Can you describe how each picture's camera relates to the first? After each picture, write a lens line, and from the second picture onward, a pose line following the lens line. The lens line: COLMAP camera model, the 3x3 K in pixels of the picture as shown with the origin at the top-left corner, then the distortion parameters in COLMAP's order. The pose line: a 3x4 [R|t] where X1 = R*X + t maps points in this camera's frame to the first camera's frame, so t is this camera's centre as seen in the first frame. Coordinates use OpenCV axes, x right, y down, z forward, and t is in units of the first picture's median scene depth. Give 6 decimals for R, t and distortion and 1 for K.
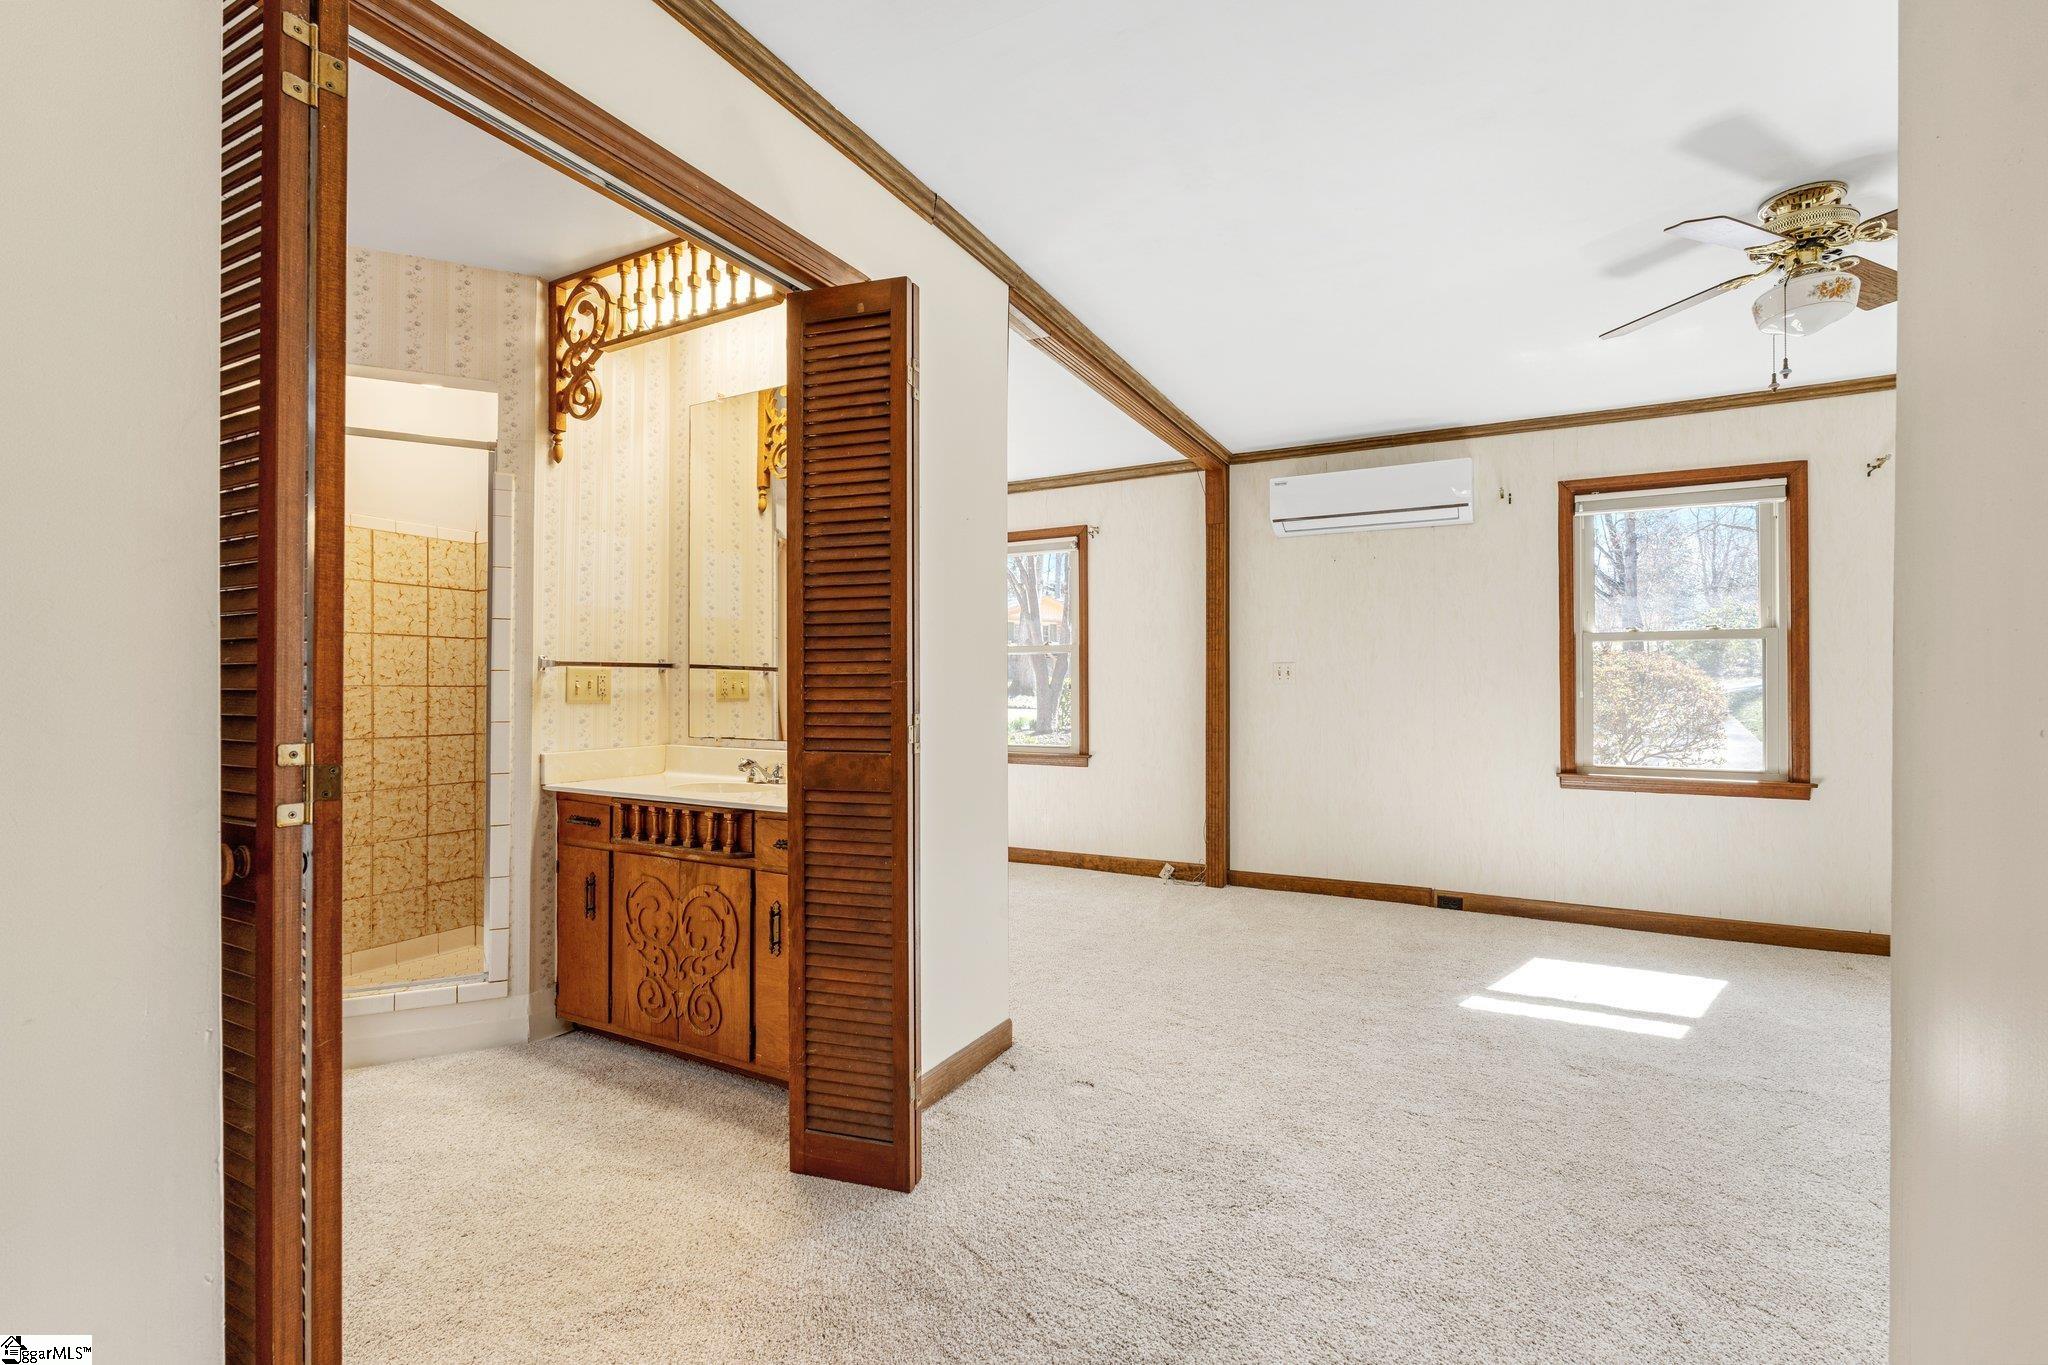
lens RADIAL K [[890.9, 0, 1041.3], [0, 890.9, 684.2], [0, 0, 1]] dist [-0.005841, 0.000638]
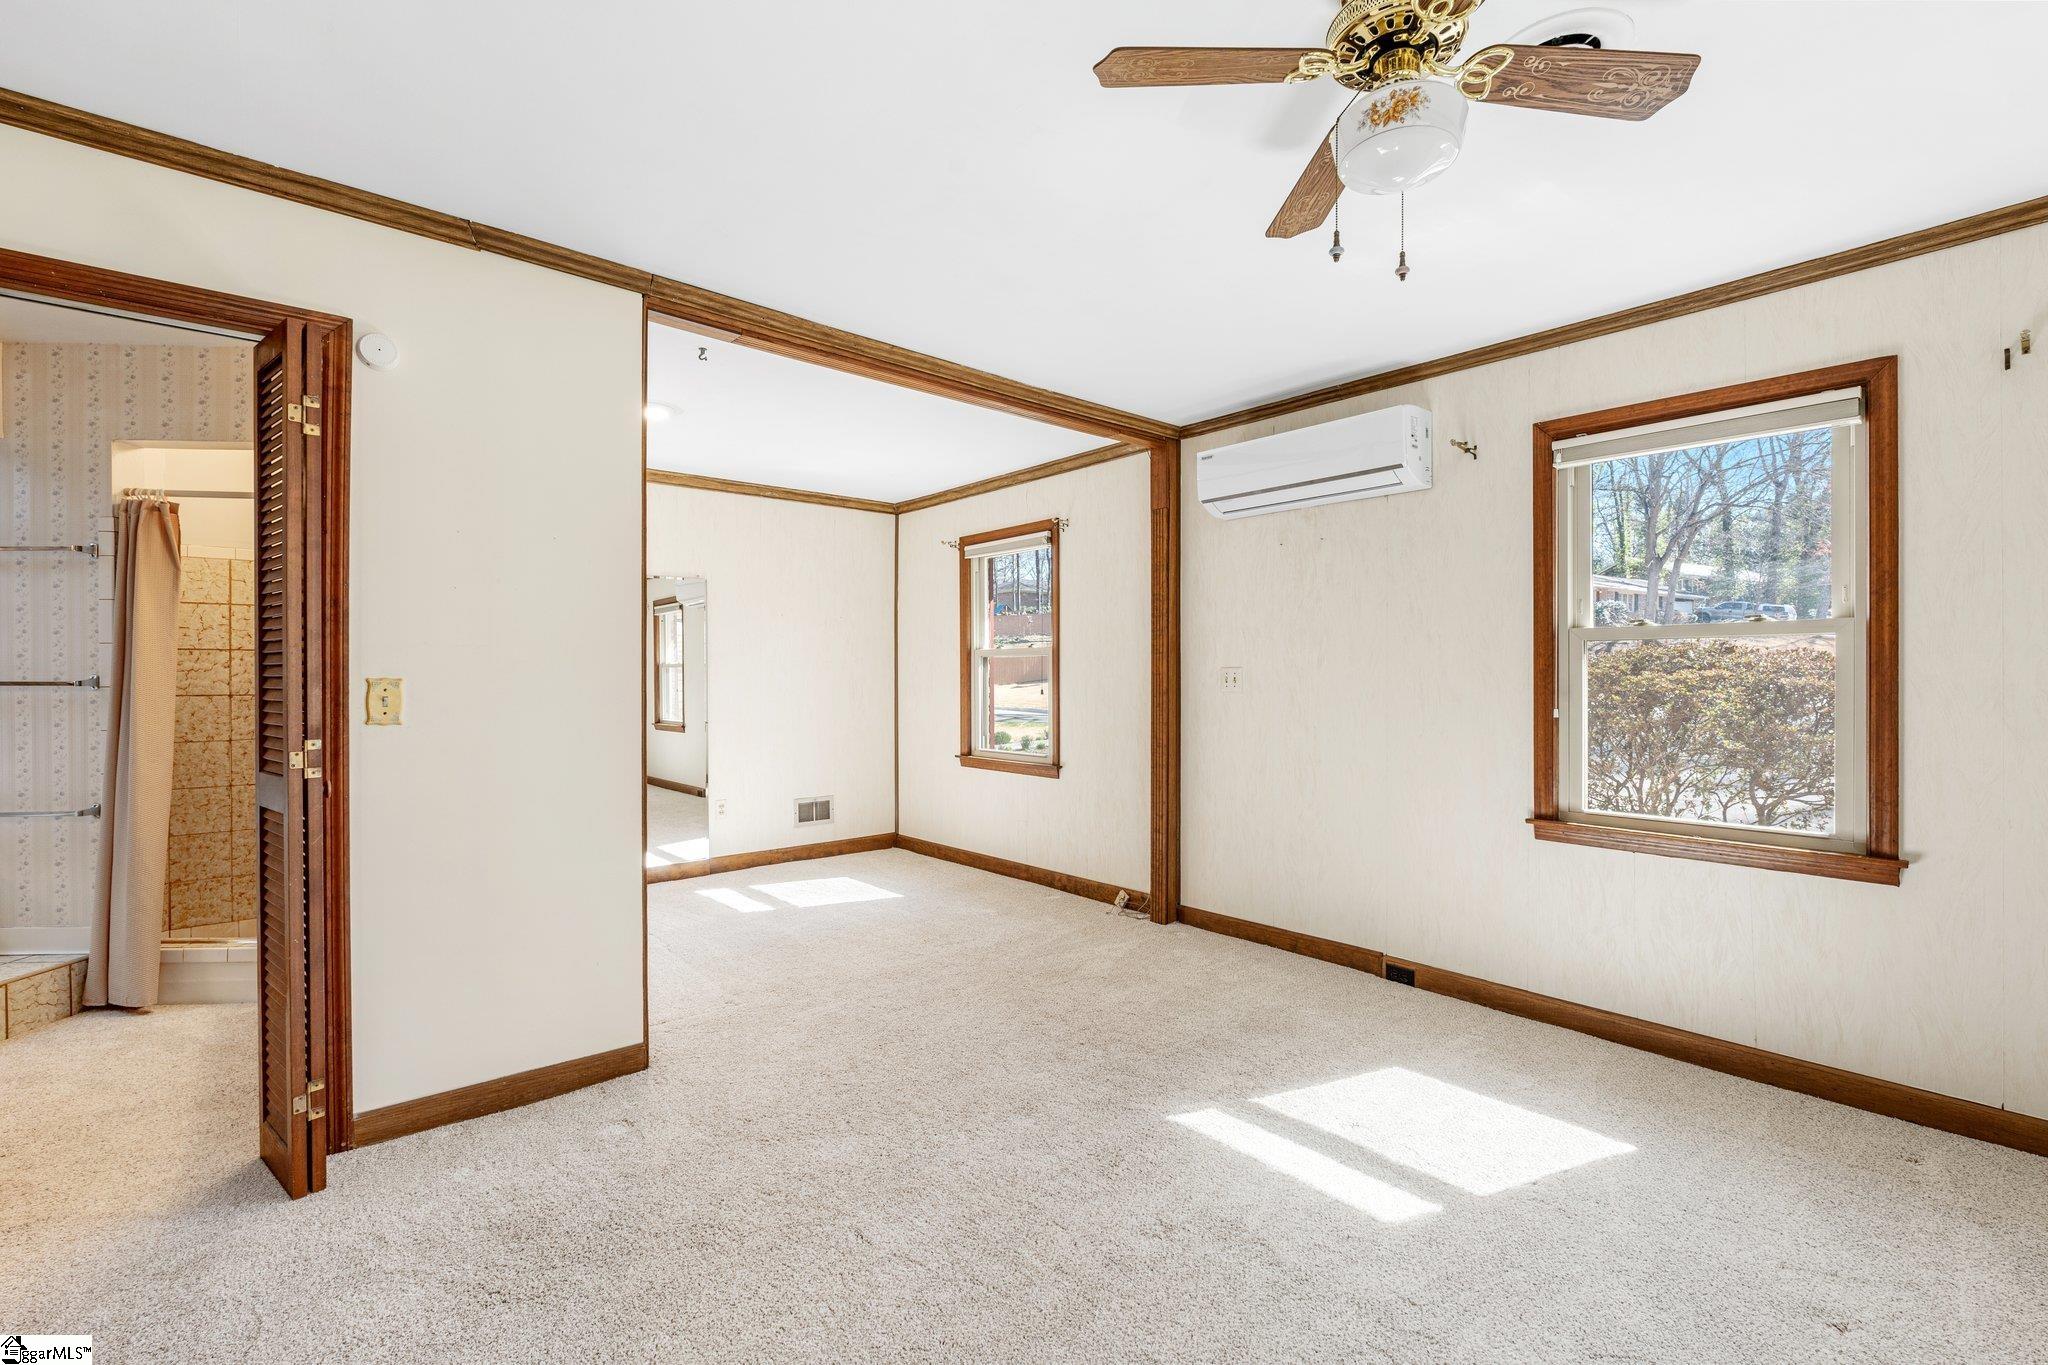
lens RADIAL K [[890.9, 0, 1024.2], [0, 890.9, 683.5], [0, 0, 1]] dist [-0.005841, 0.000638]
pose [[0.931189, 0.003810, -0.364518, 0.444080], [-0.000244, 0.999952, 0.009828, -0.019156], [0.364538, -0.009063, 0.931145, 0.152245]]
